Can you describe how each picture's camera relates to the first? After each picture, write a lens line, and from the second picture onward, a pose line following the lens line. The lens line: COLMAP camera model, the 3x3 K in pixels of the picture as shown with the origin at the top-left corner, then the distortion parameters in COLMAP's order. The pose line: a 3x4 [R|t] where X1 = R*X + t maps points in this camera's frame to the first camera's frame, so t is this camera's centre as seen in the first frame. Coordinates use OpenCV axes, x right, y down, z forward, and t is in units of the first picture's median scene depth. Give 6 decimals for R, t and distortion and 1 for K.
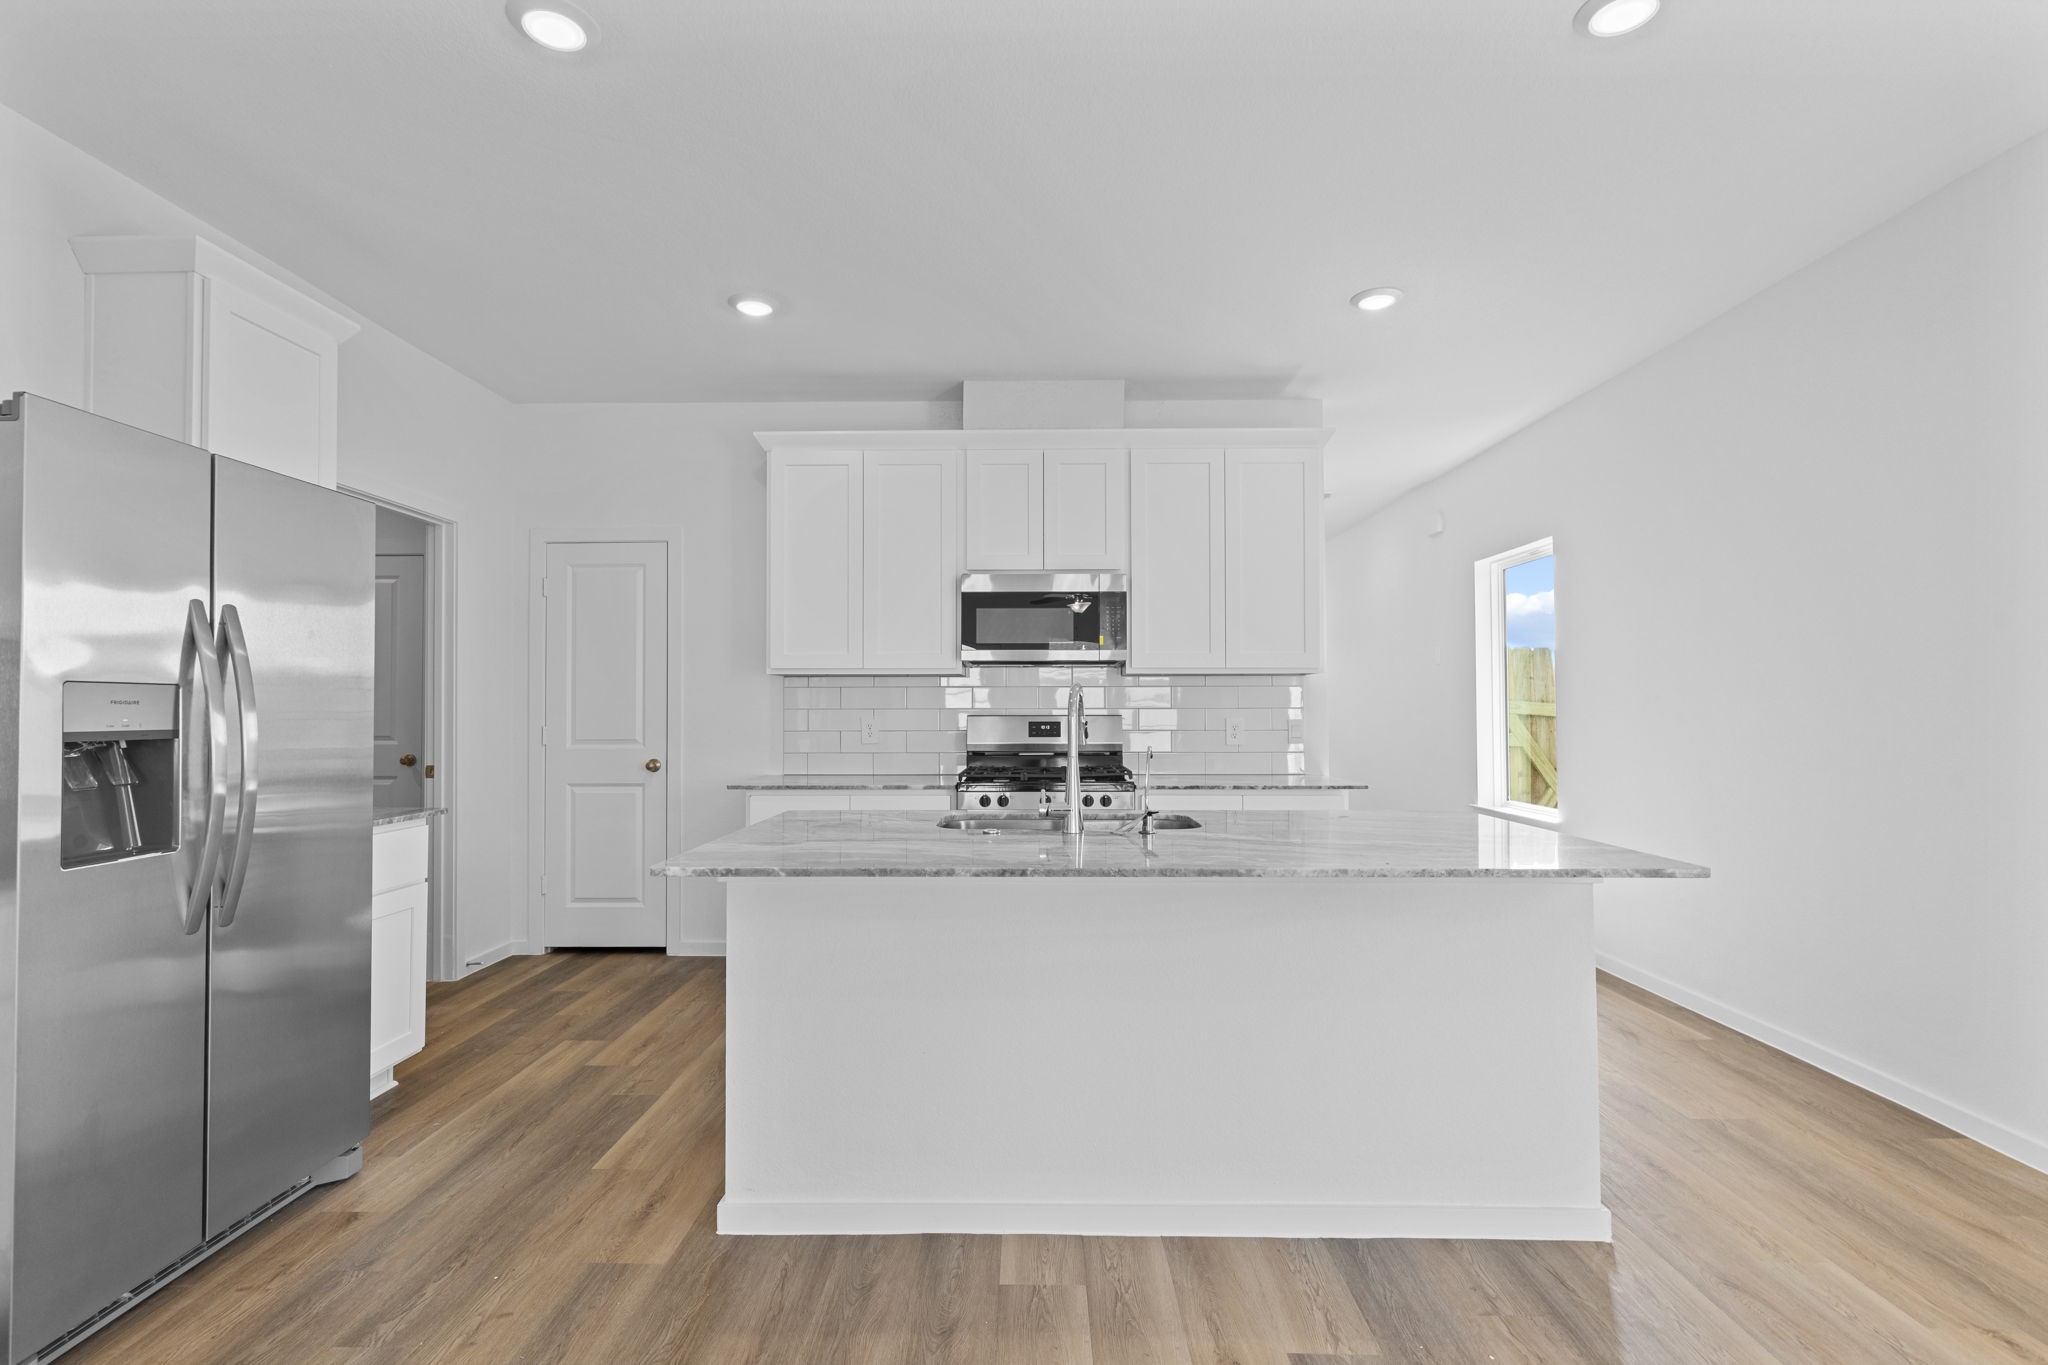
lens RADIAL K [[971.5, 0, 1017.4], [0, 971.5, 687.8], [0, 0, 1]] dist [0.000469, 0.000333]
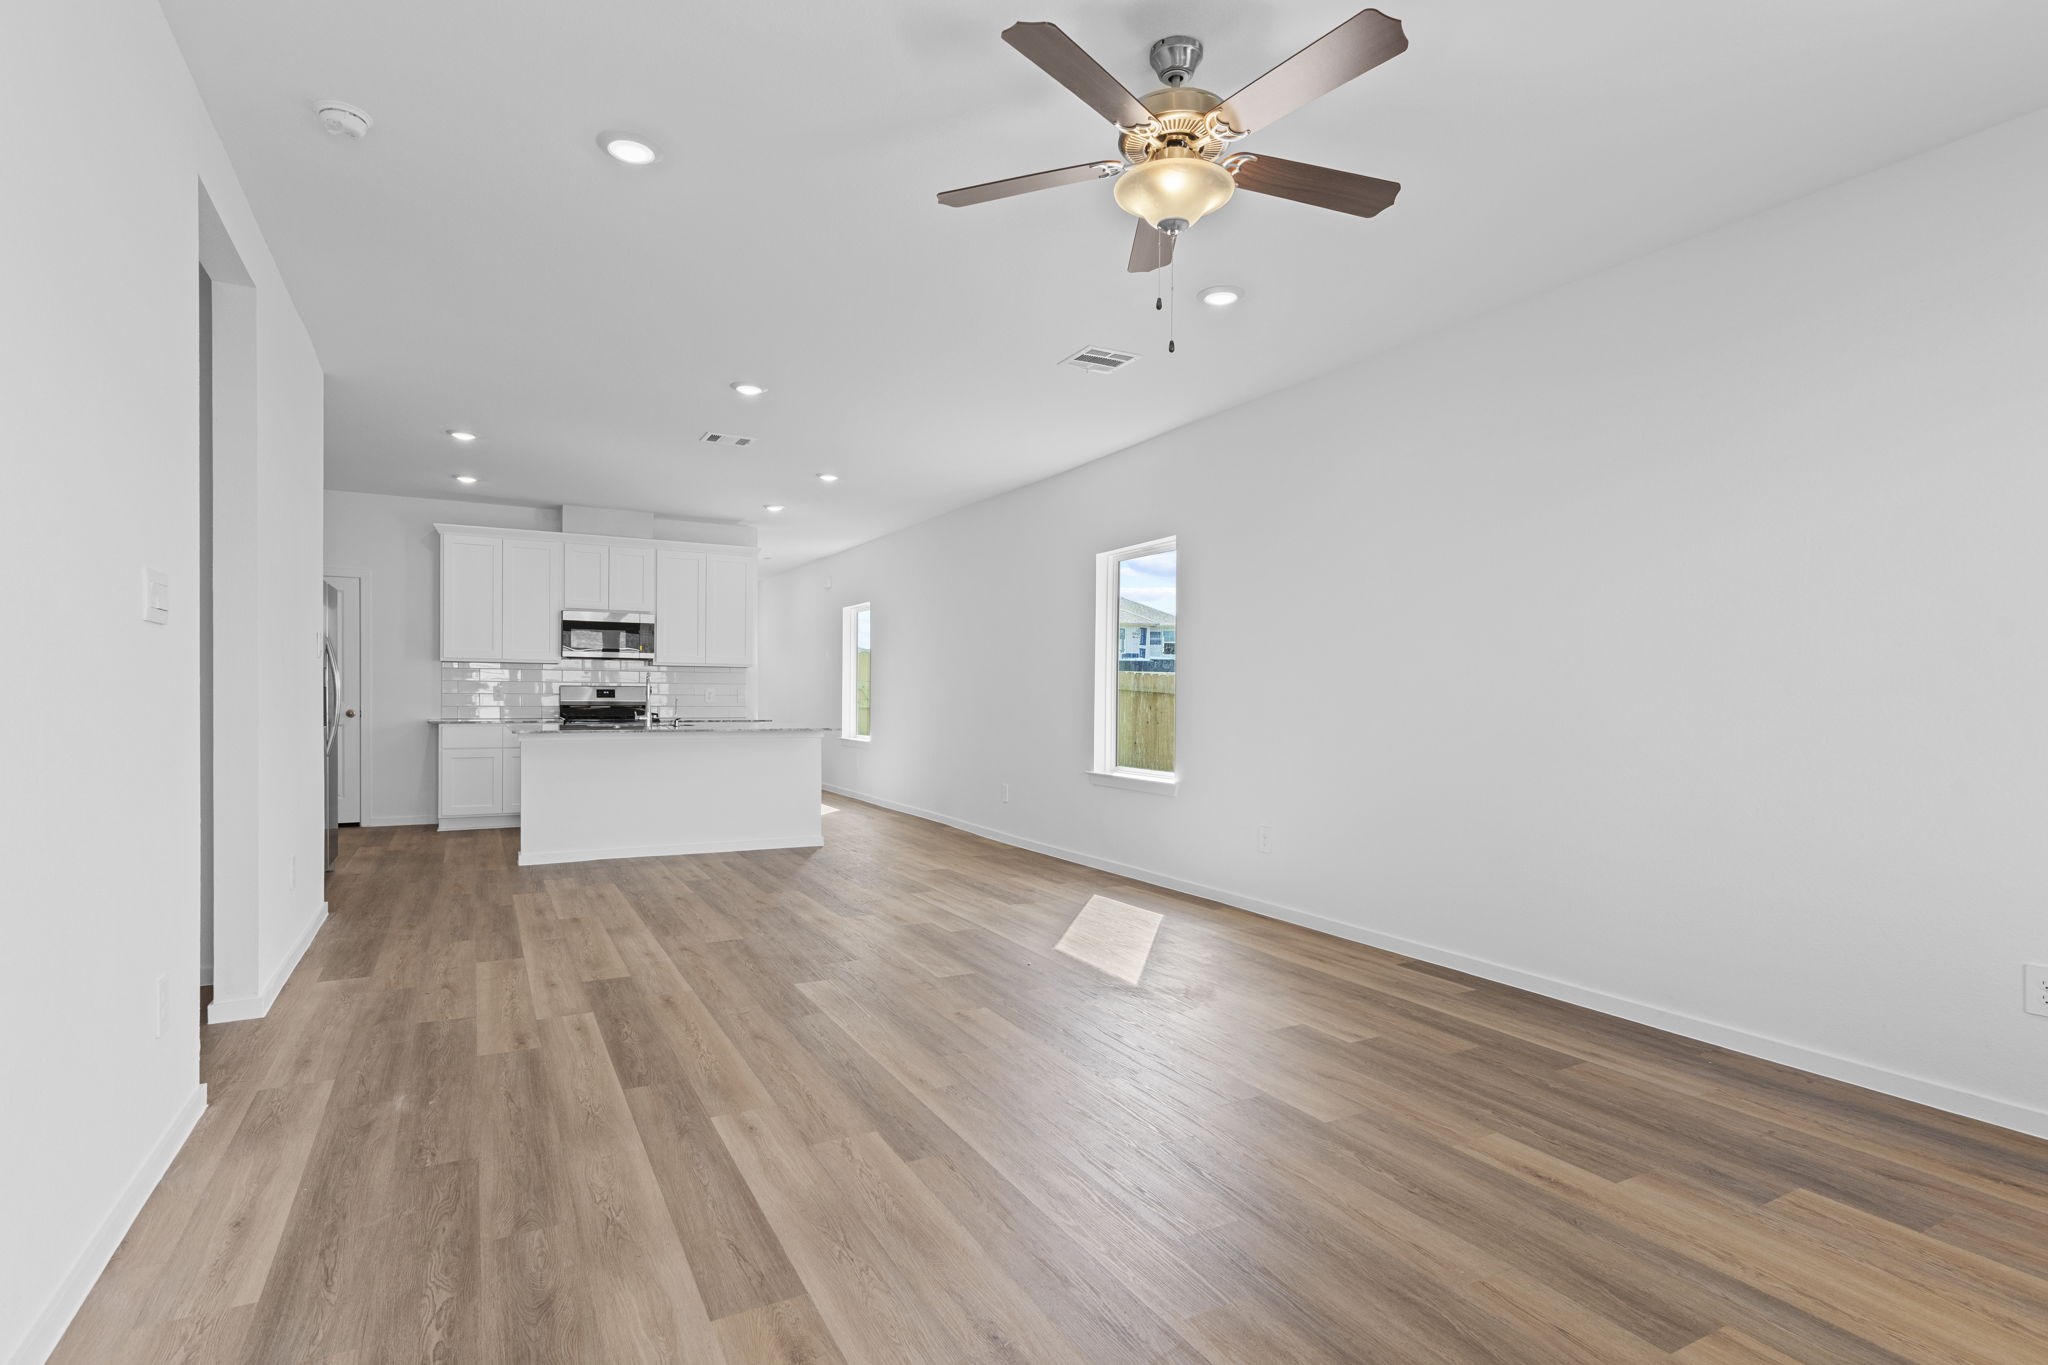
lens RADIAL K [[1011.7, 0, 1022.3], [0, 1011.7, 703.9], [0, 0, 1]] dist [-0.002550, 0.000368]
pose [[0.868422, 0.004170, 0.495808, -0.262035], [-0.021648, 0.999330, 0.029513, -0.013444], [-0.495352, -0.036363, 0.867931, -1.179495]]
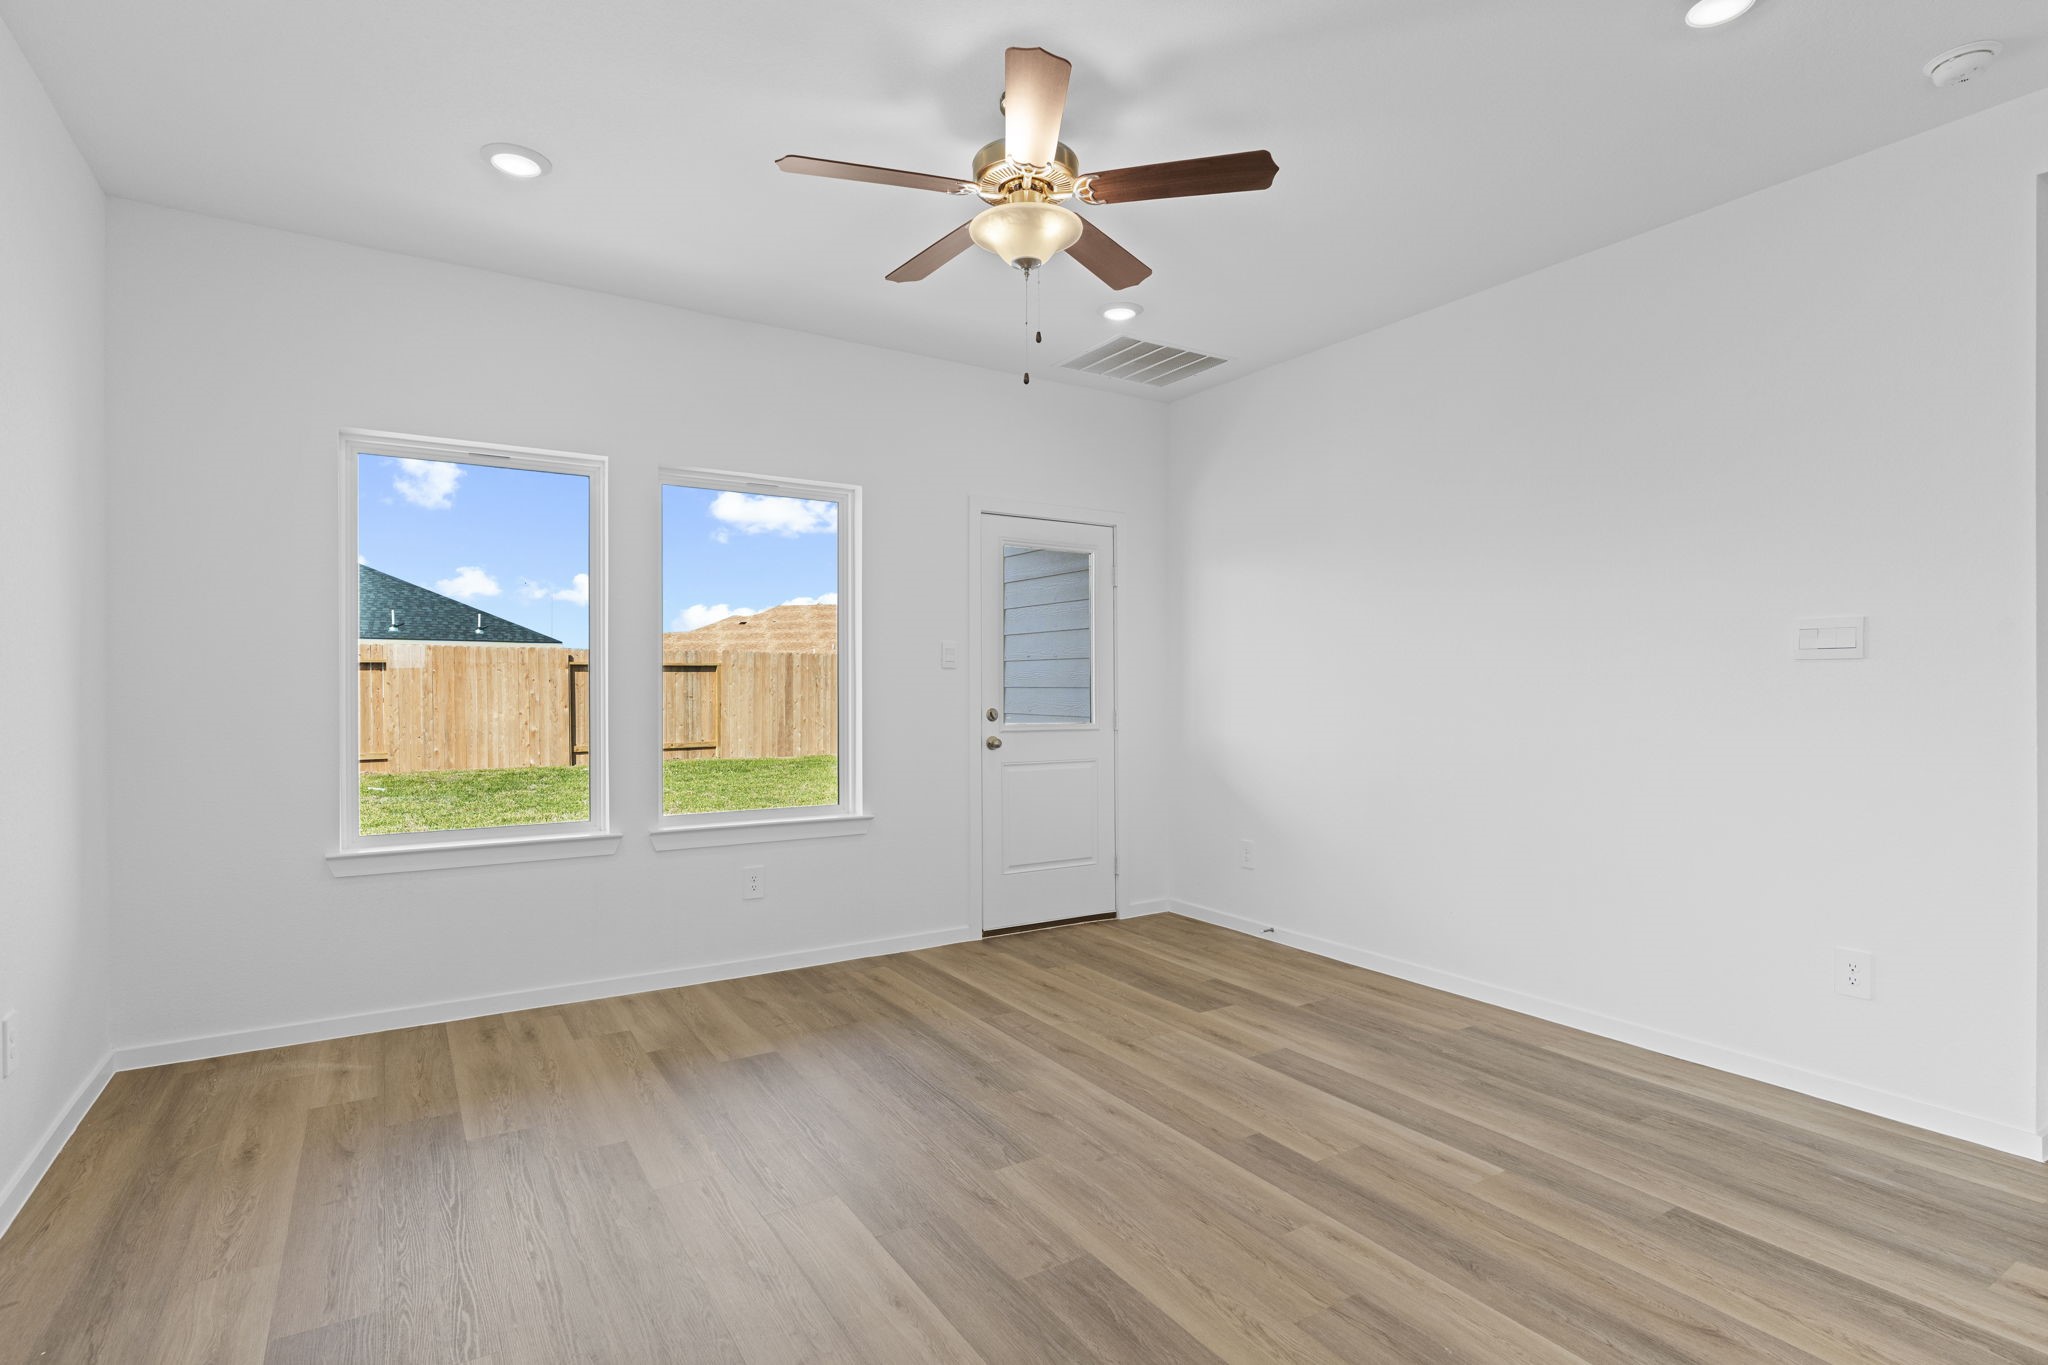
lens RADIAL K [[1004.4, 0, 1019.8], [0, 1004.4, 688.9], [0, 0, 1]] dist [-0.001324, 0.000267]
pose [[-0.836289, 0.000491, -0.548289, 0.448466], [0.012248, 0.999767, -0.017785, -0.004945], [0.548152, -0.021589, -0.836100, -0.191222]]
